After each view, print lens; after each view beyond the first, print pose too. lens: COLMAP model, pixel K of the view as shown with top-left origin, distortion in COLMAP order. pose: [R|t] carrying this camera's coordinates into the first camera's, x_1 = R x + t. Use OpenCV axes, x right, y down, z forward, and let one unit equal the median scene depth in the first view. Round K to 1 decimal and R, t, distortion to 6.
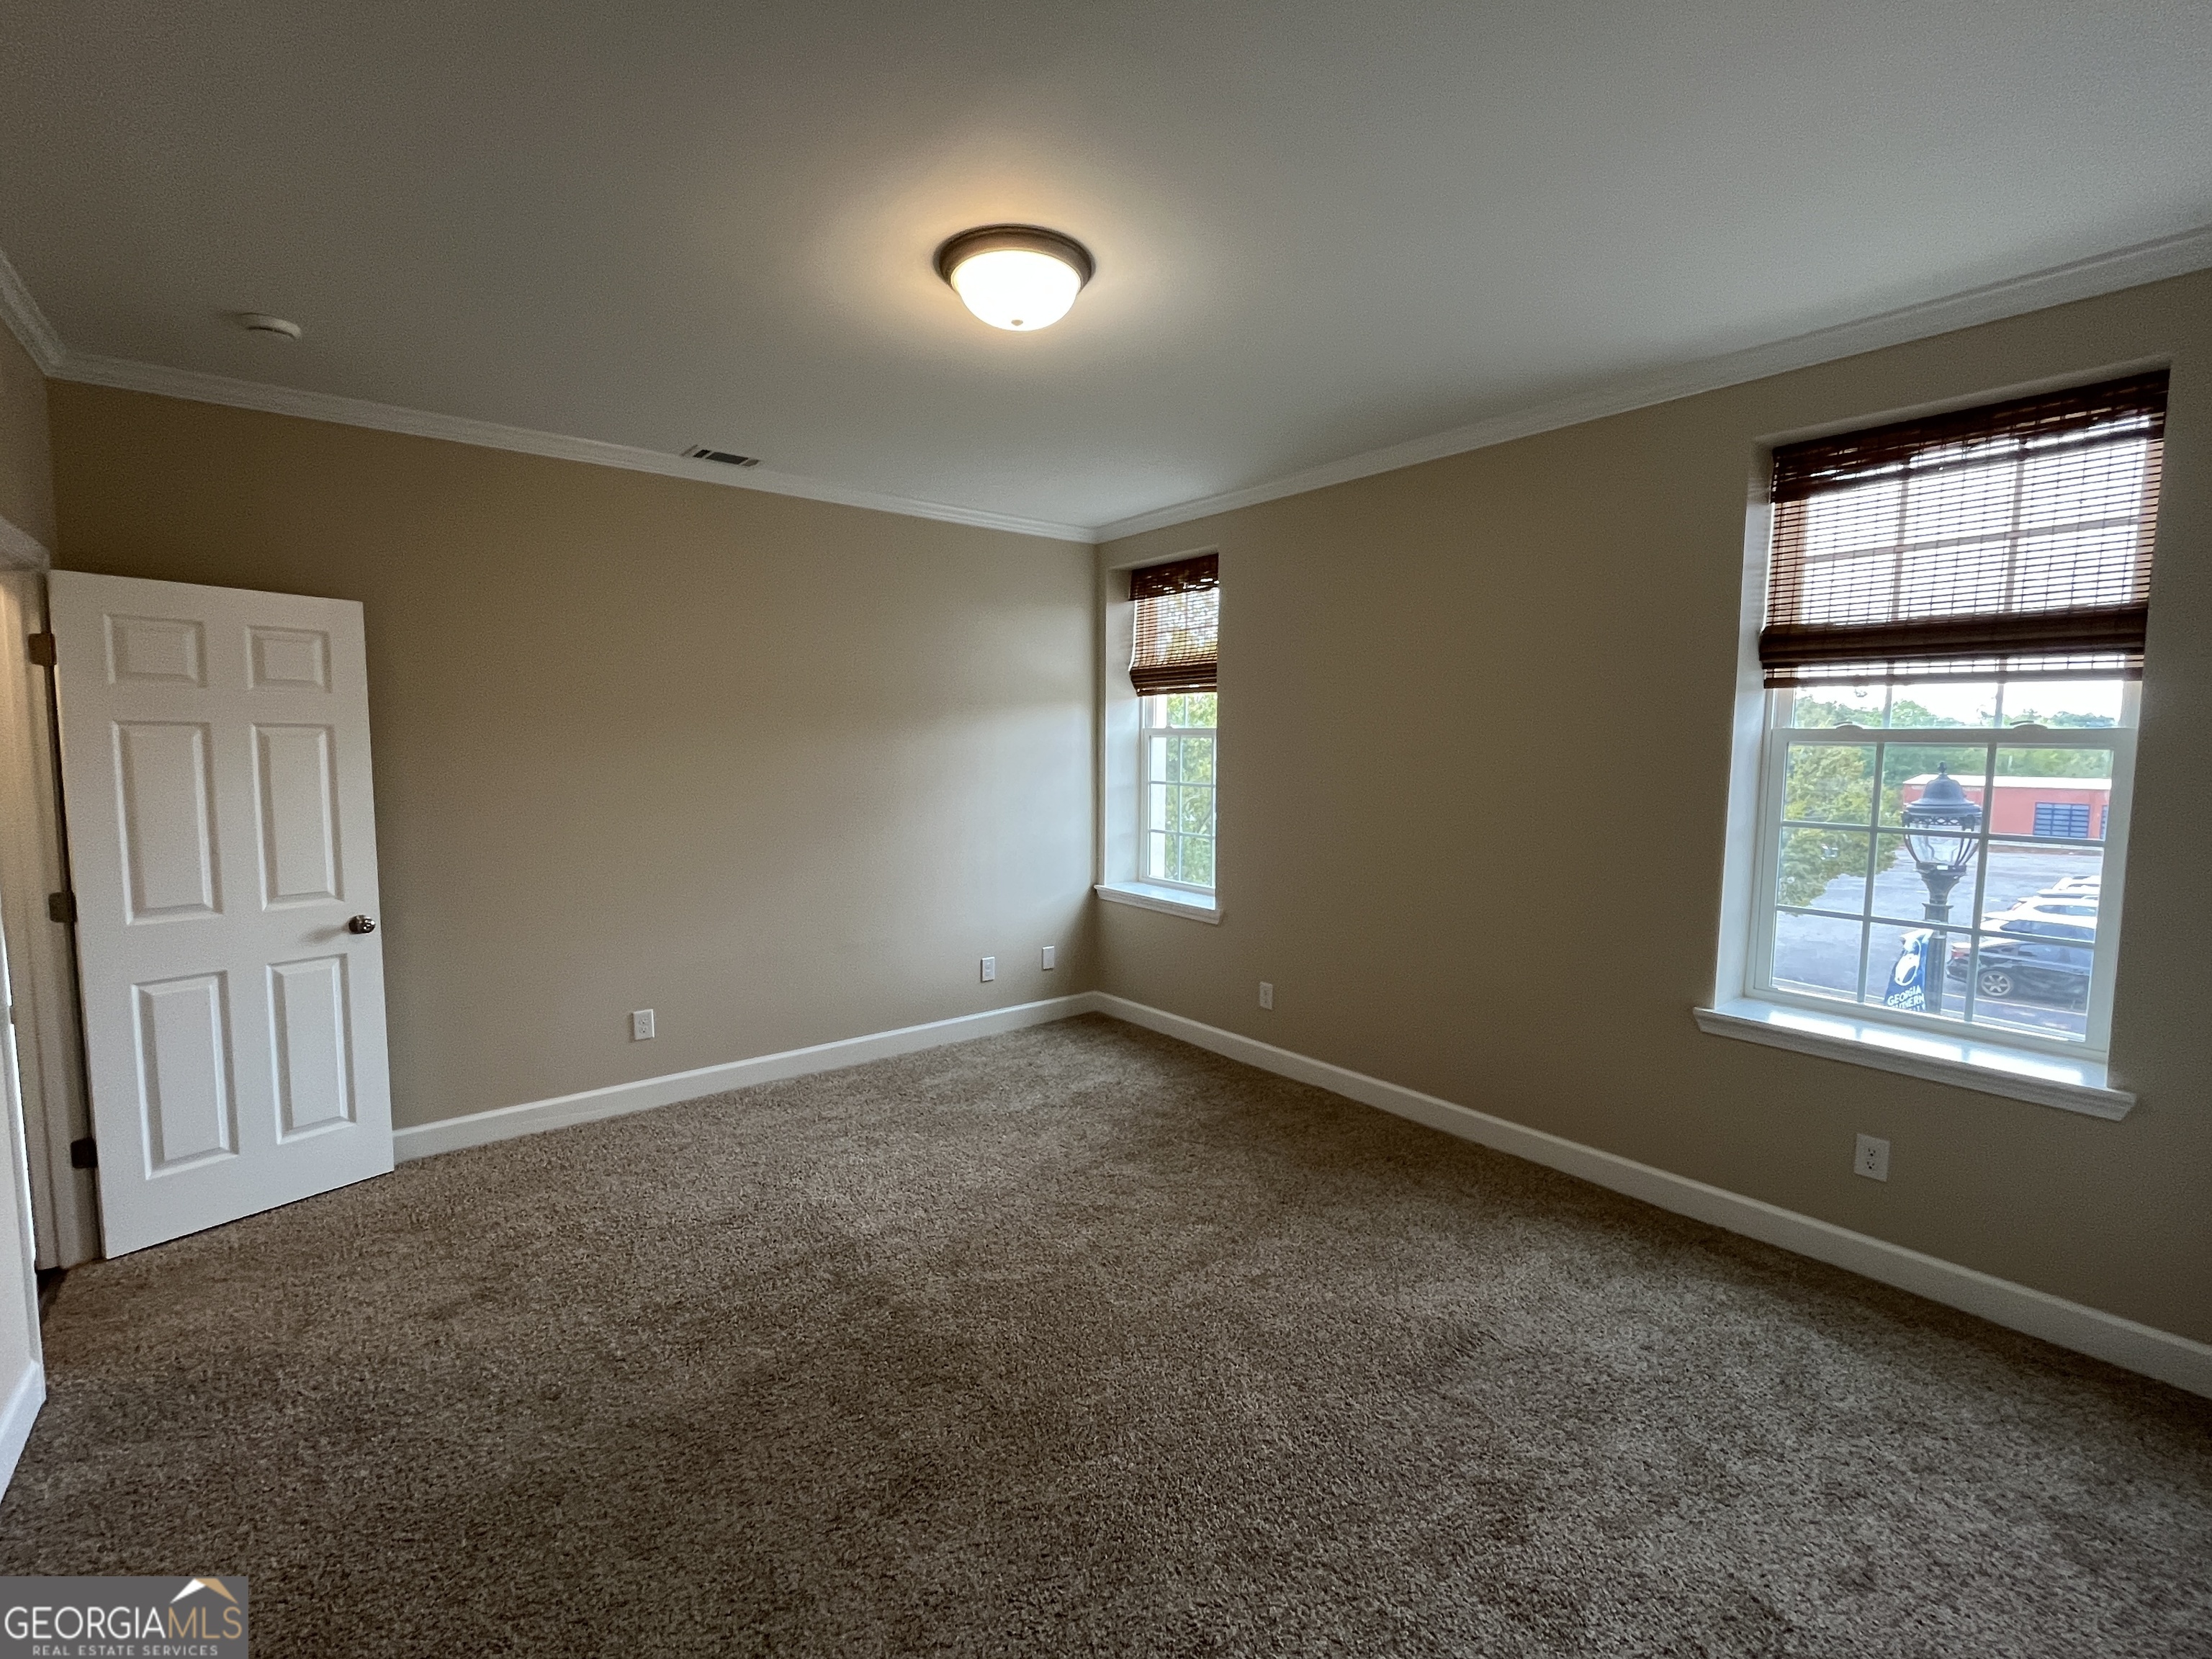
lens RADIAL K [[983.4, 0, 1099.7], [0, 983.4, 826.9], [0, 0, 1]] dist [-0.000670, -0.000161]
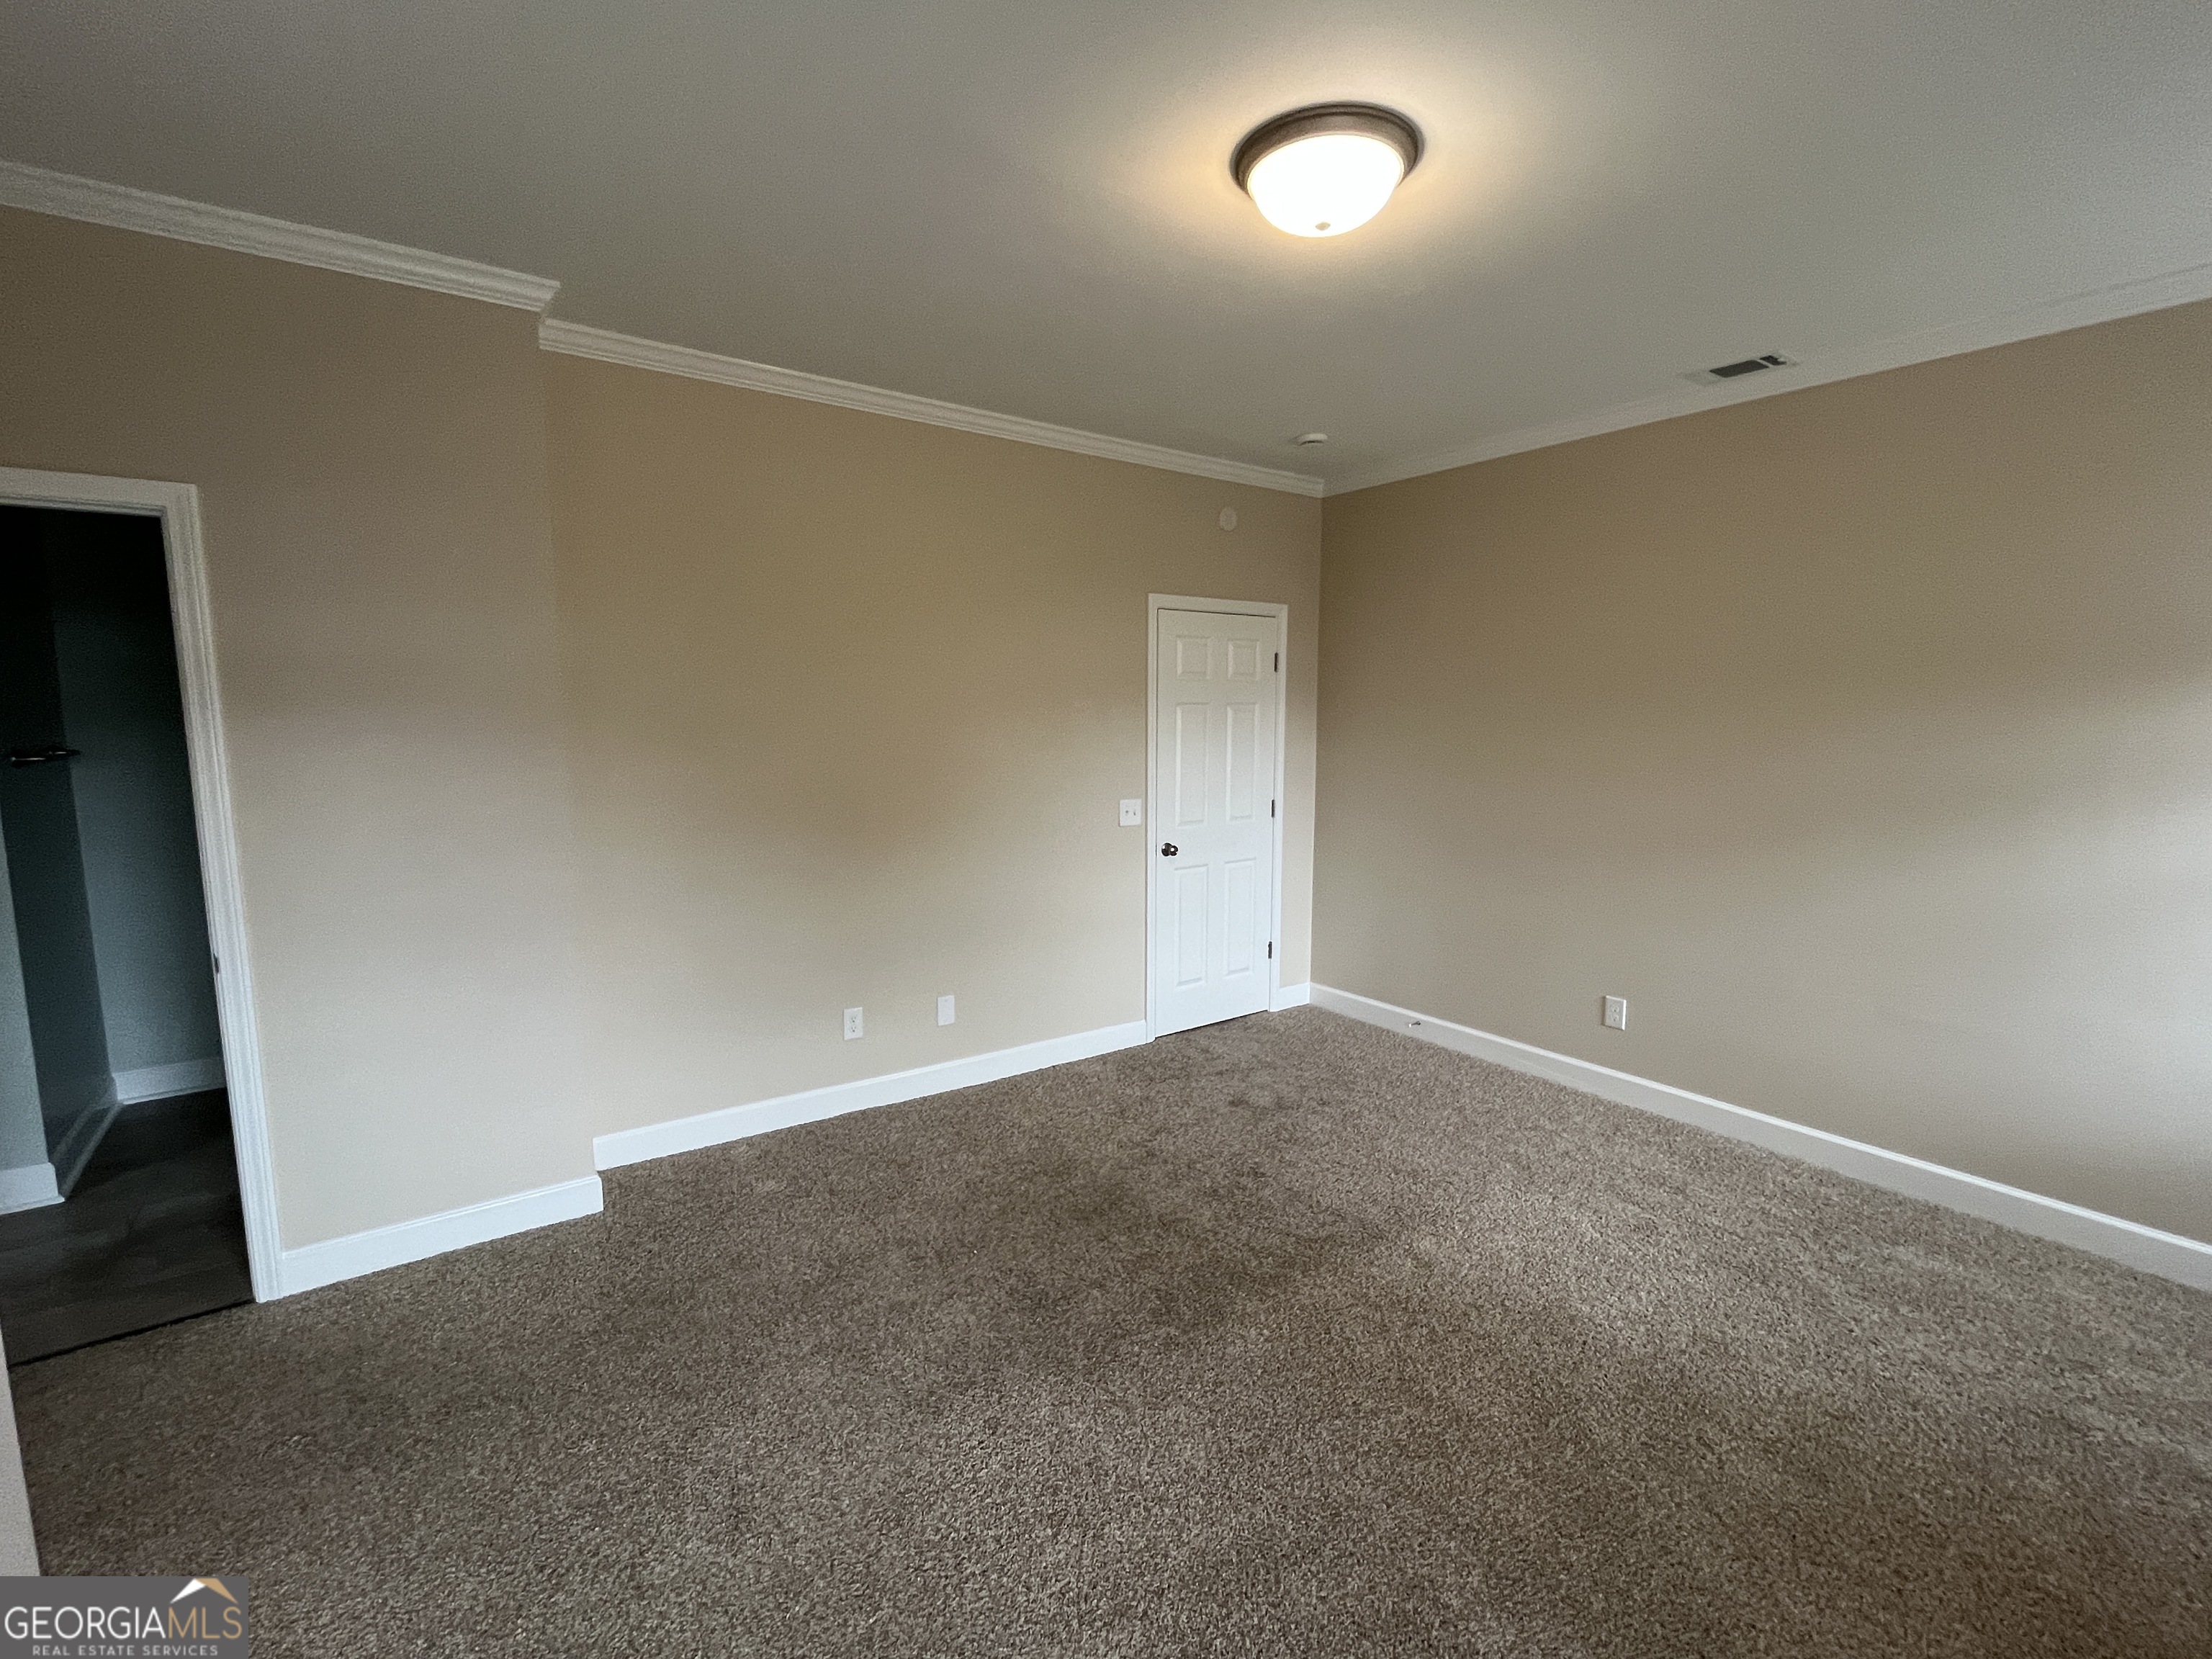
lens RADIAL K [[983.4, 0, 1099.7], [0, 983.4, 826.9], [0, 0, 1]] dist [-0.000670, -0.000161]
pose [[-0.055404, 0.115755, -0.991731, 0.529671], [-0.084216, 0.989176, 0.120161, -0.053799], [0.994906, 0.090177, -0.045056, 0.569115]]
